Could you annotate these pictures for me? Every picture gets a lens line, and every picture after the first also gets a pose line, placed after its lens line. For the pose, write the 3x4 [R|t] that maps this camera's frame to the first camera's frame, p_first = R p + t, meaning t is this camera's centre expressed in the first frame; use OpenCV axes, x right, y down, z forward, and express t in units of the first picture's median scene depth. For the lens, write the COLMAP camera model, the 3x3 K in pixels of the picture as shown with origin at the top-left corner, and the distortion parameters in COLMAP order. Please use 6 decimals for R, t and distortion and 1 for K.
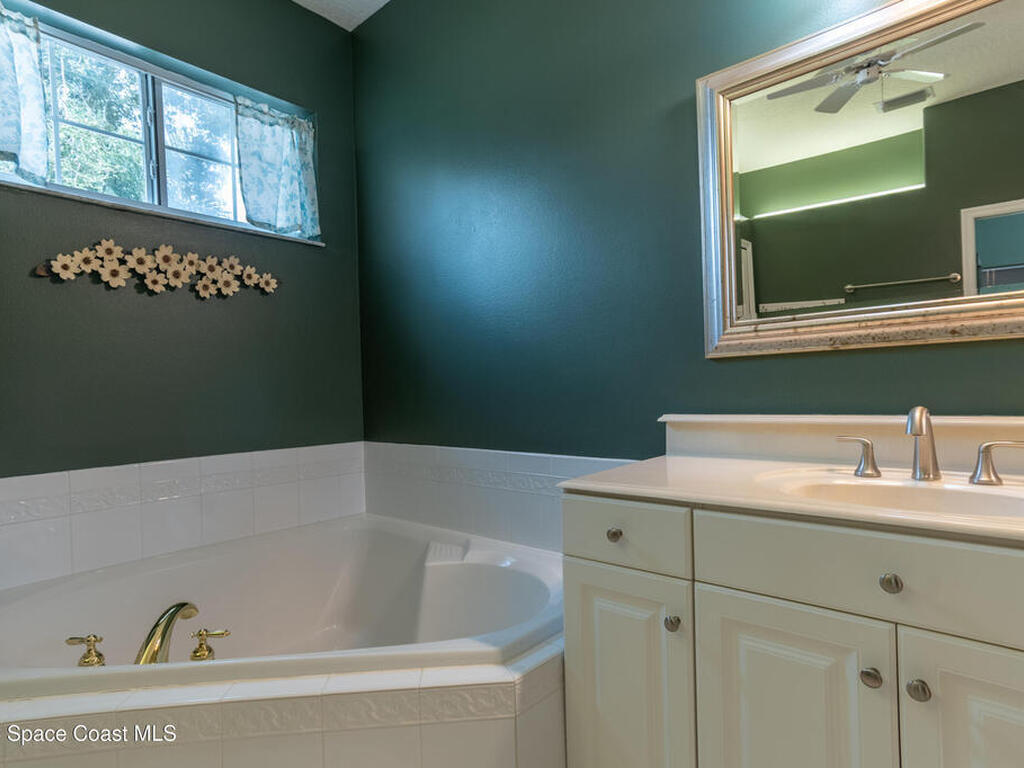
lens RADIAL K [[540.3, 0, 559.6], [0, 540.3, 391.9], [0, 0, 1]] dist [0.021456, 0.000864]
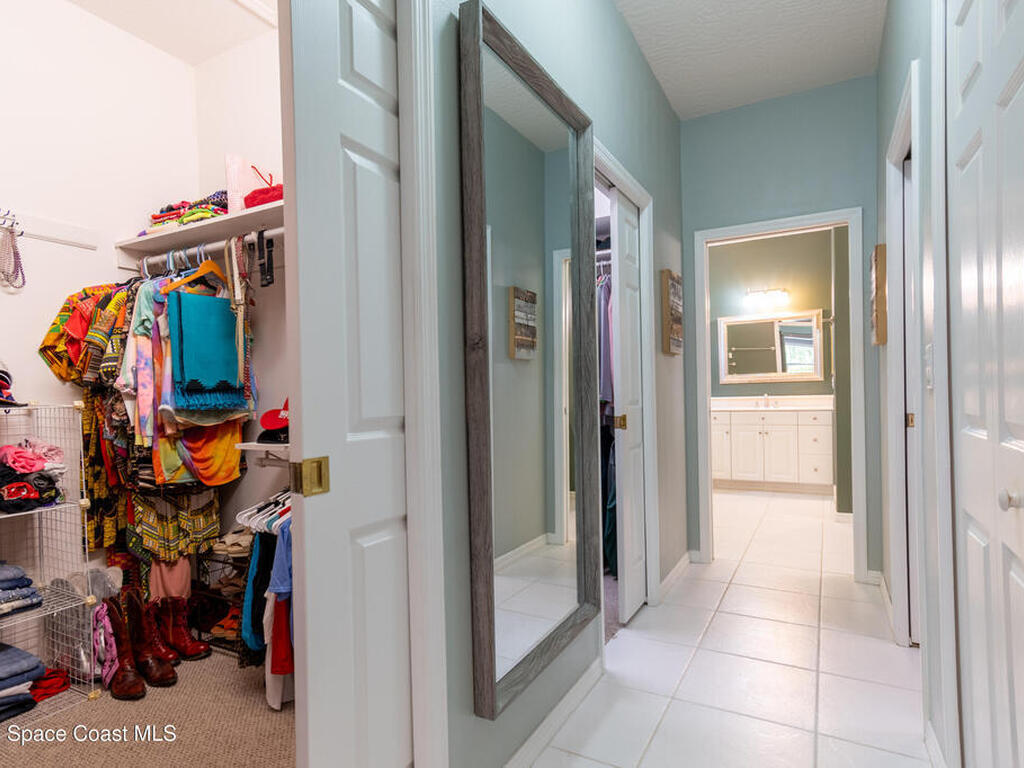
lens RADIAL K [[540.3, 0, 559.6], [0, 540.3, 391.9], [0, 0, 1]] dist [0.021456, 0.000864]
pose [[0.969808, 0.005102, 0.243816, -1.874080], [-0.002325, 0.999929, -0.011679, 0.051284], [-0.243858, 0.010760, 0.969751, -2.644601]]
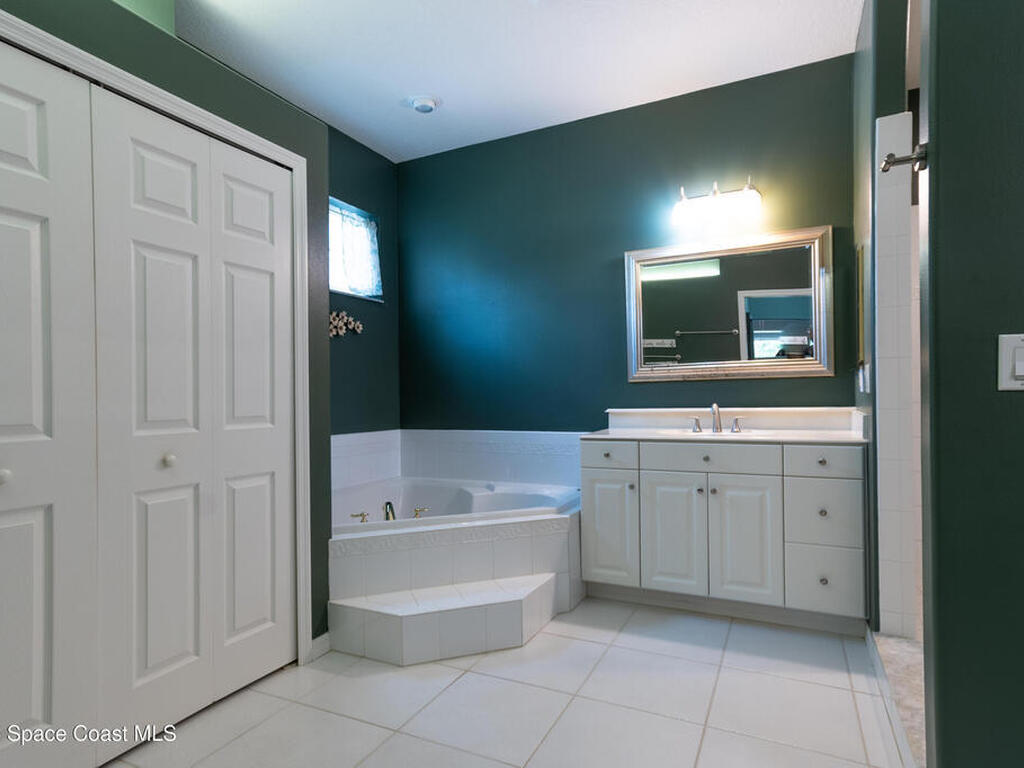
lens RADIAL K [[540.3, 0, 559.6], [0, 540.3, 391.9], [0, 0, 1]] dist [0.021456, 0.000864]
pose [[0.956273, 0.013622, 0.292159, -0.580798], [-0.008361, 0.999780, -0.019250, 0.018558], [-0.292357, 0.015966, 0.956176, -0.905062]]
